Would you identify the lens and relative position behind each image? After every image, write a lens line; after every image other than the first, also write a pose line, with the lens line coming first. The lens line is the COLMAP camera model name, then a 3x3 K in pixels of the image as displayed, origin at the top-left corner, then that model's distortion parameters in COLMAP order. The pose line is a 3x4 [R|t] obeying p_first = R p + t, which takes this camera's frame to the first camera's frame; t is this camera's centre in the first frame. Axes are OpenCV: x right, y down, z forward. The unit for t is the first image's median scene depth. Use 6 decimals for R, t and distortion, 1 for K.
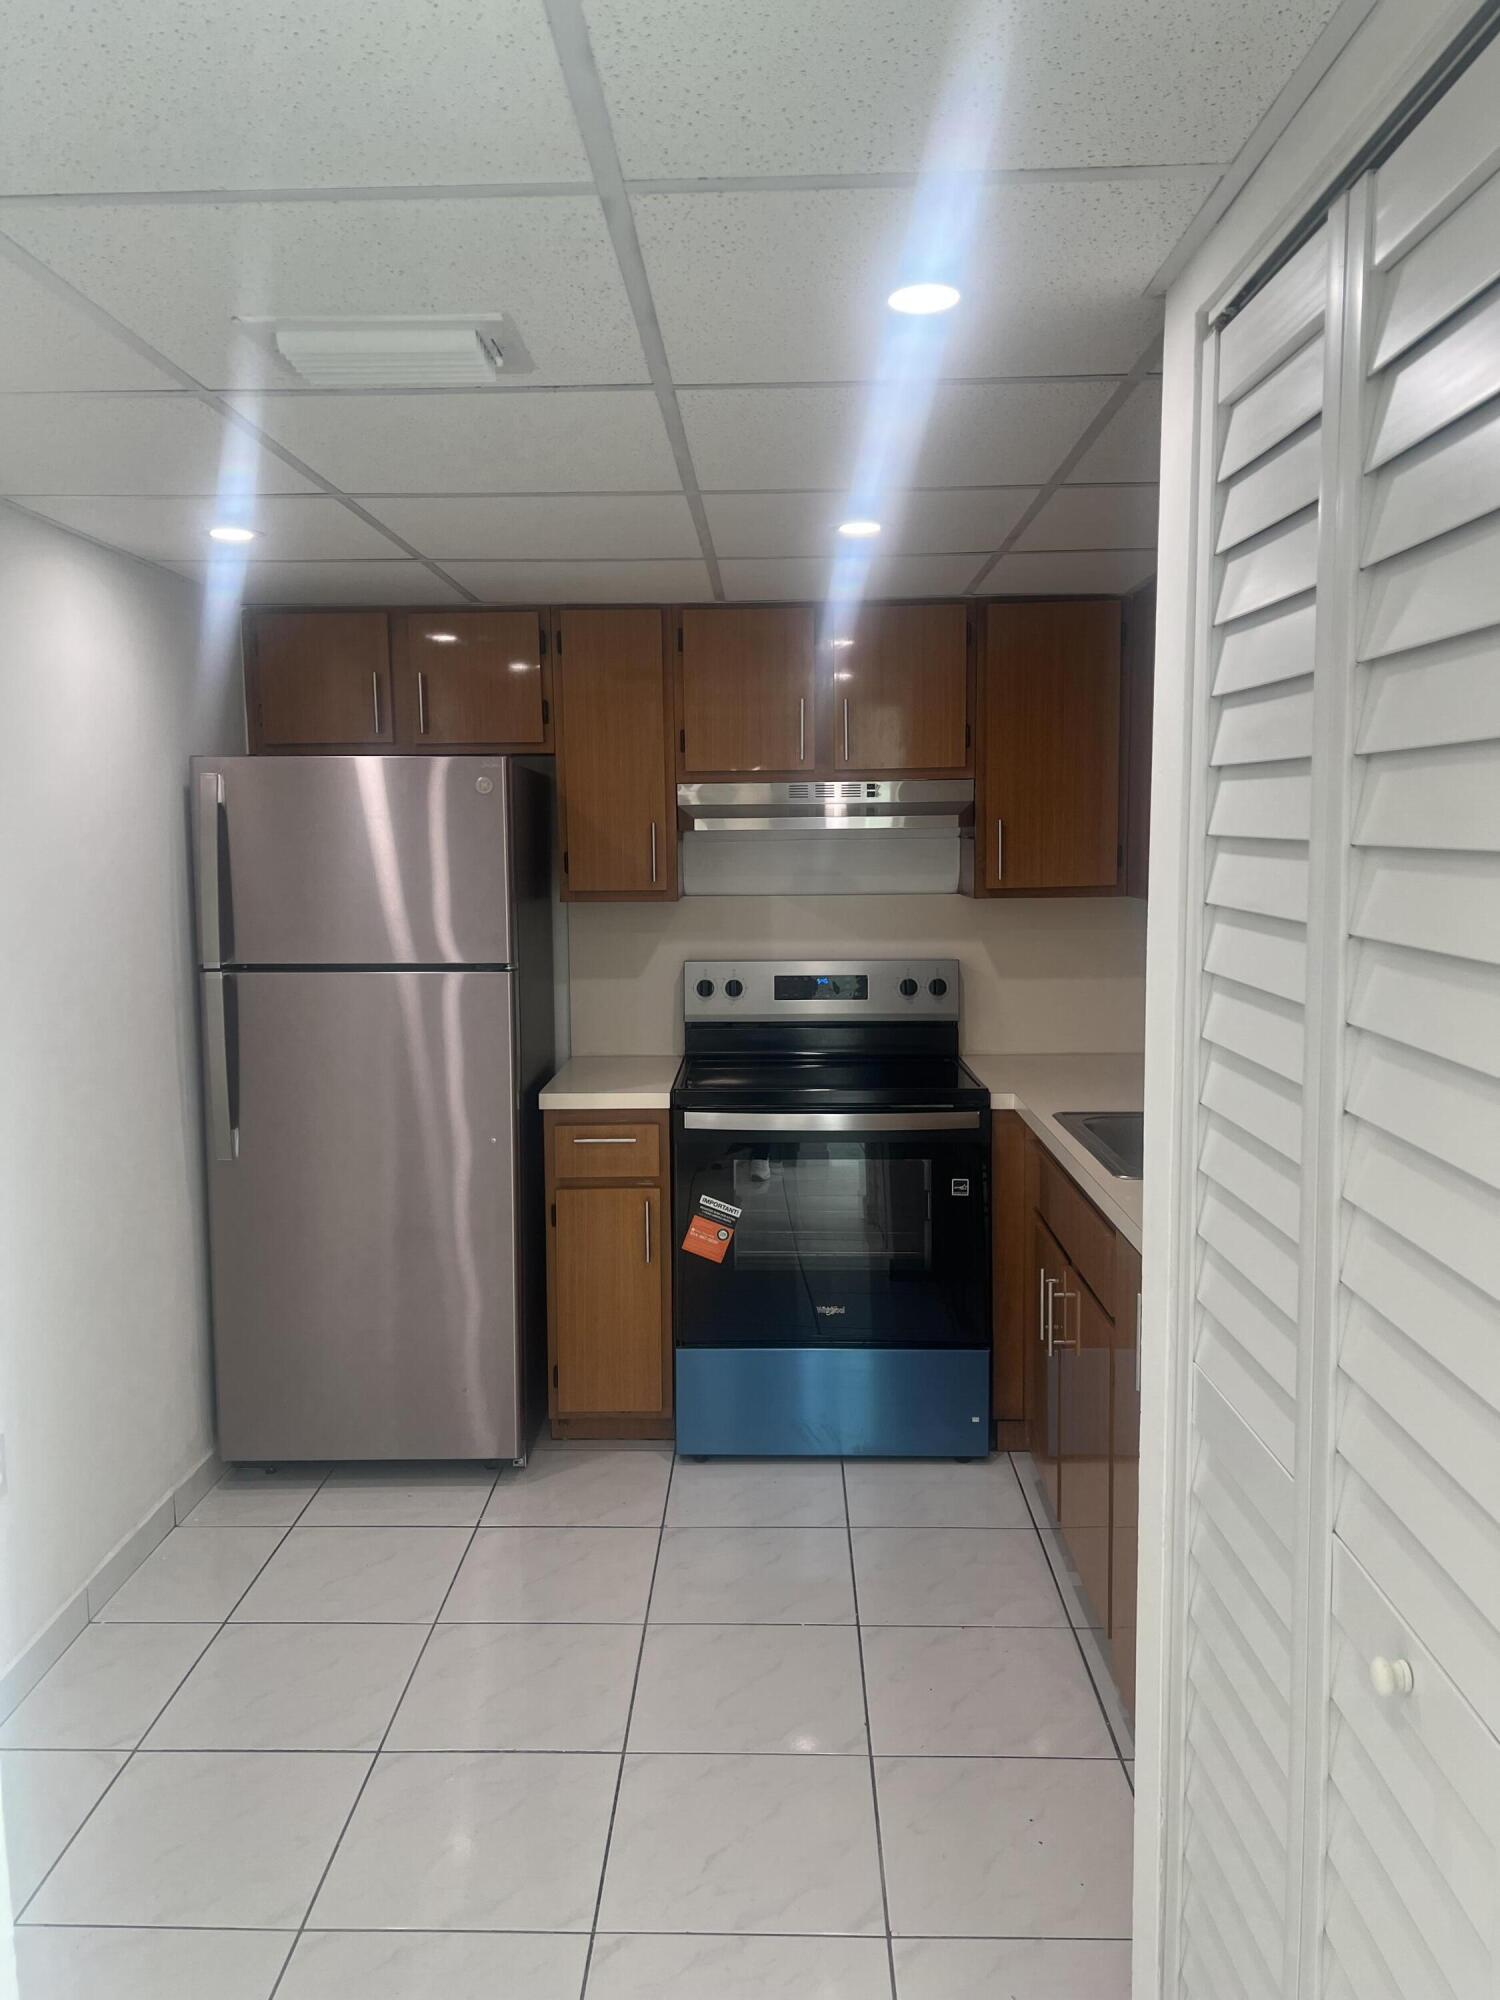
lens RADIAL K [[1512.8, 0, 750.6], [0, 1512.8, 995.2], [0, 0, 1]] dist [0.064294, -0.083947]
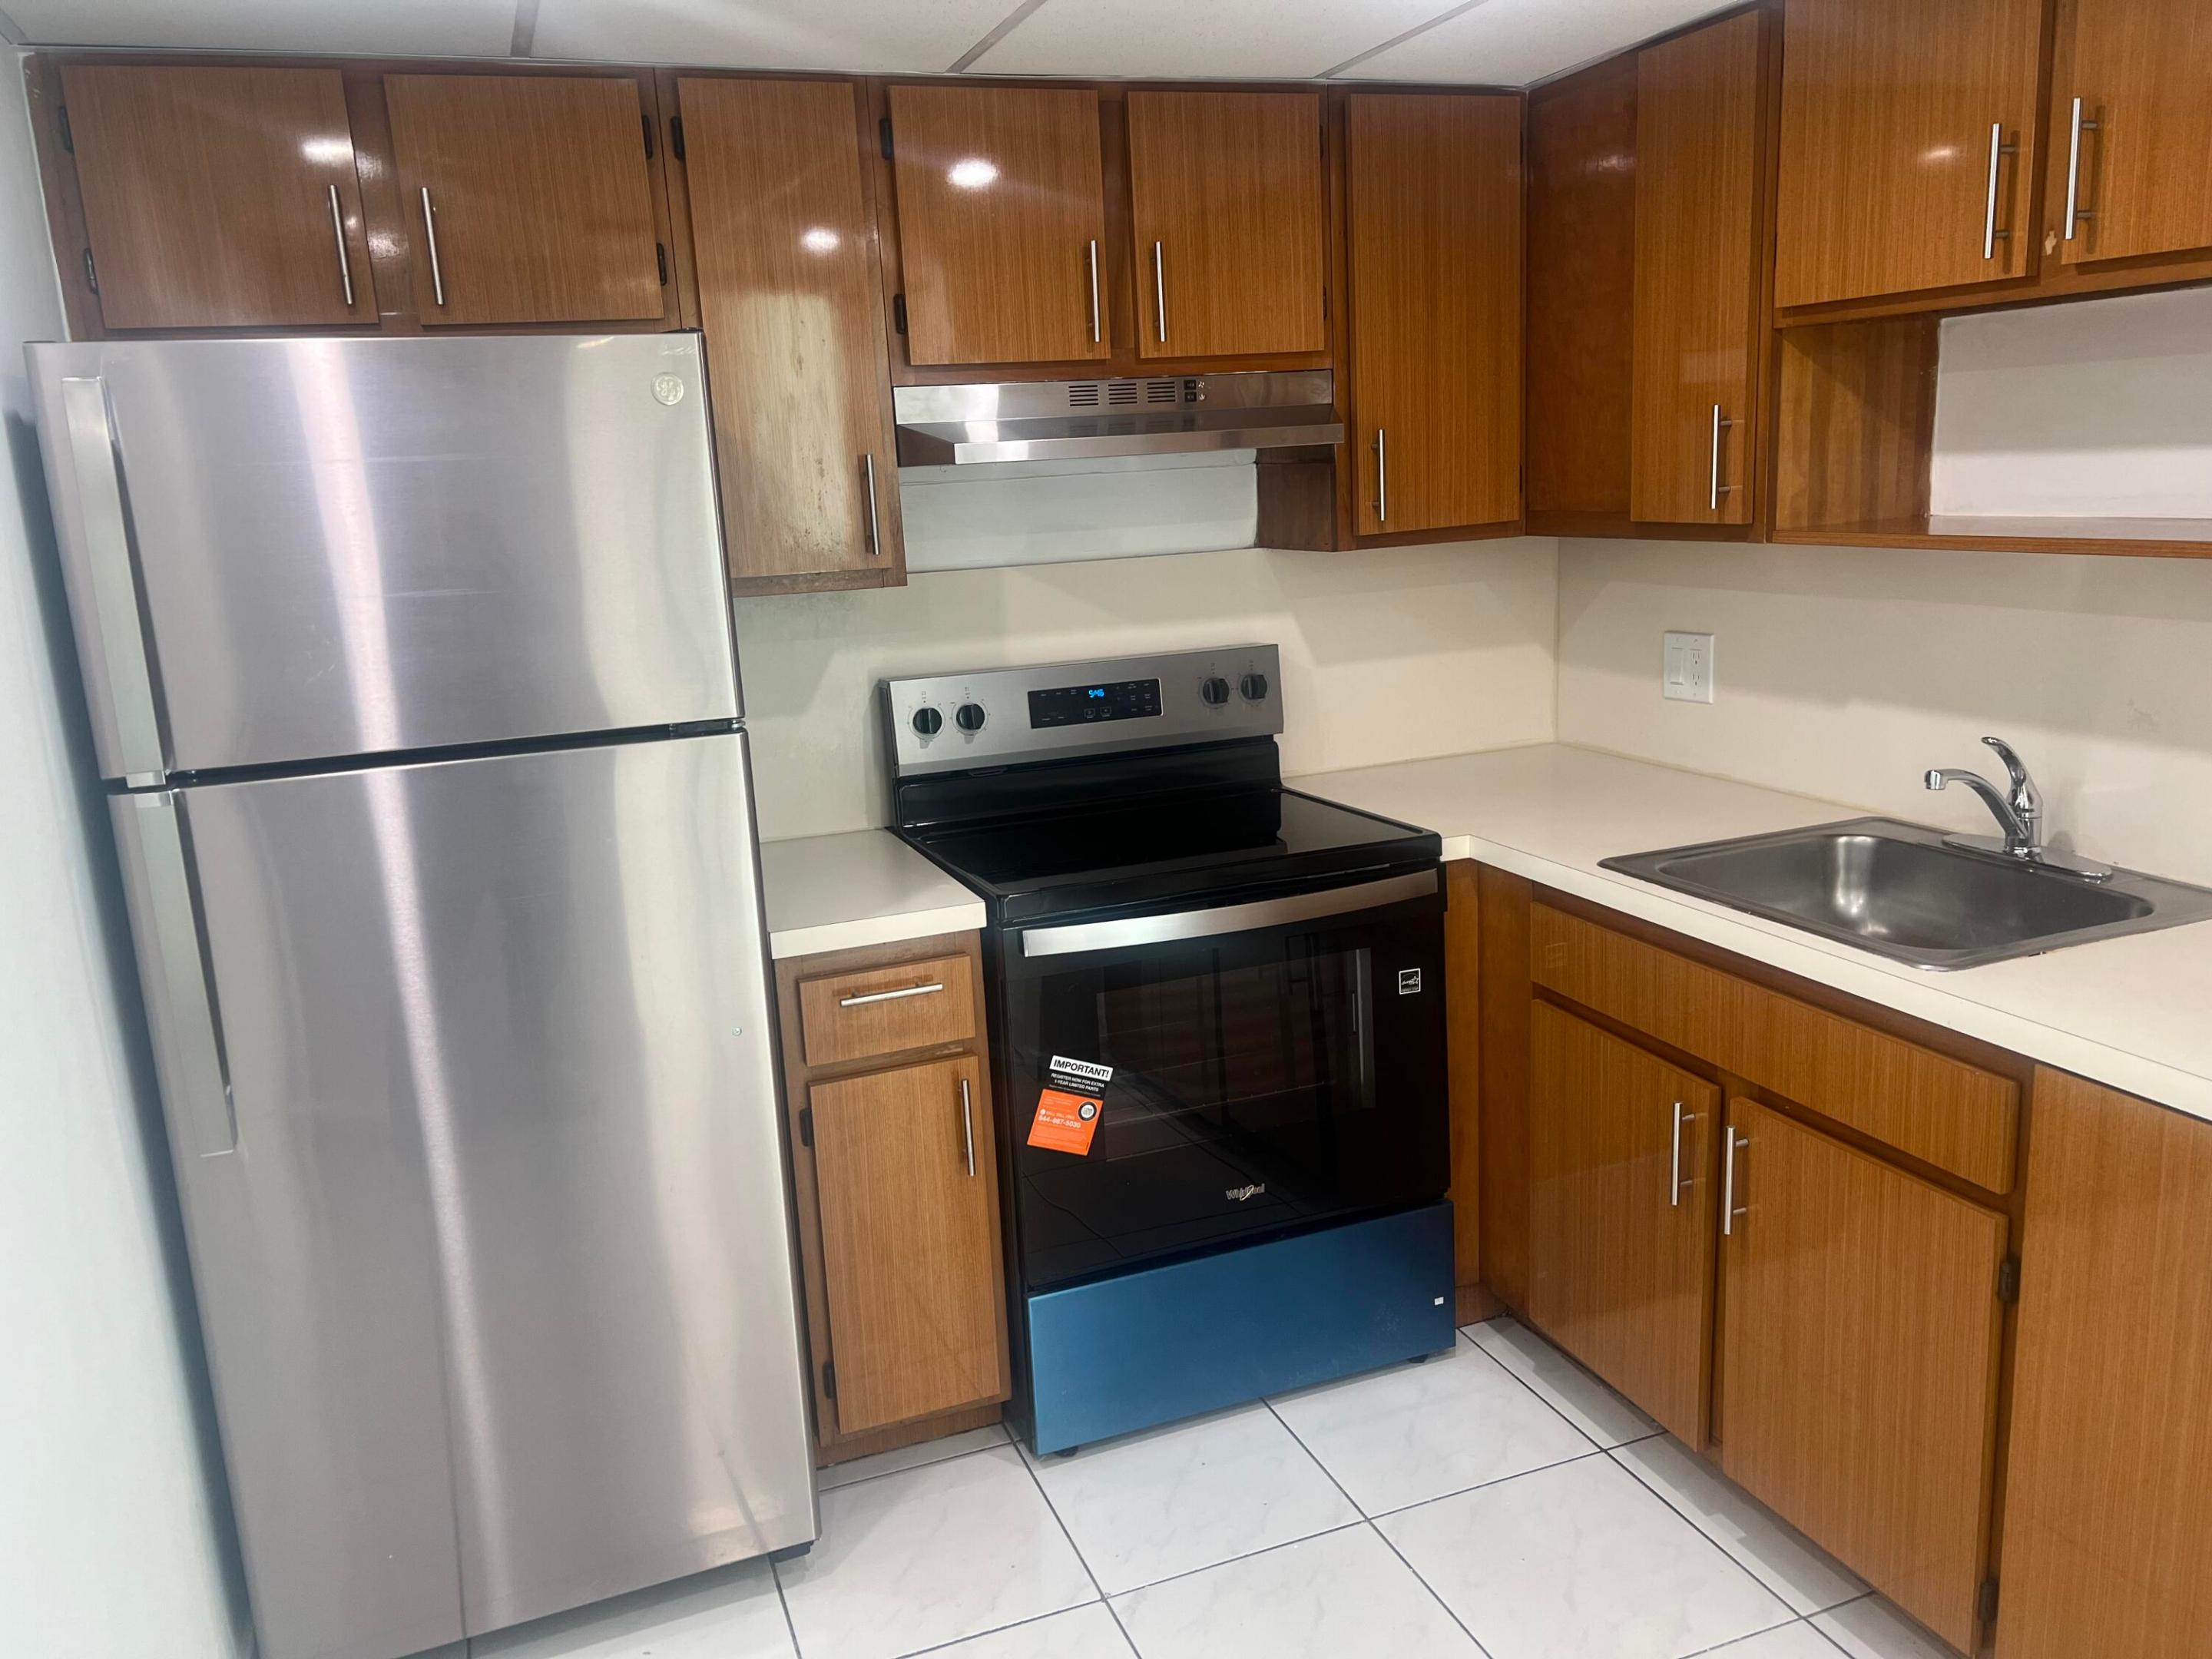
lens RADIAL K [[1673.1, 0, 1104.2], [0, 1673.1, 833.3], [0, 0, 1]] dist [0.064294, -0.083947]
pose [[0.922704, -0.121299, 0.365929, -0.253205], [0.083891, 0.989640, 0.116514, -0.037792], [-0.376271, -0.076810, 0.923320, 0.358687]]
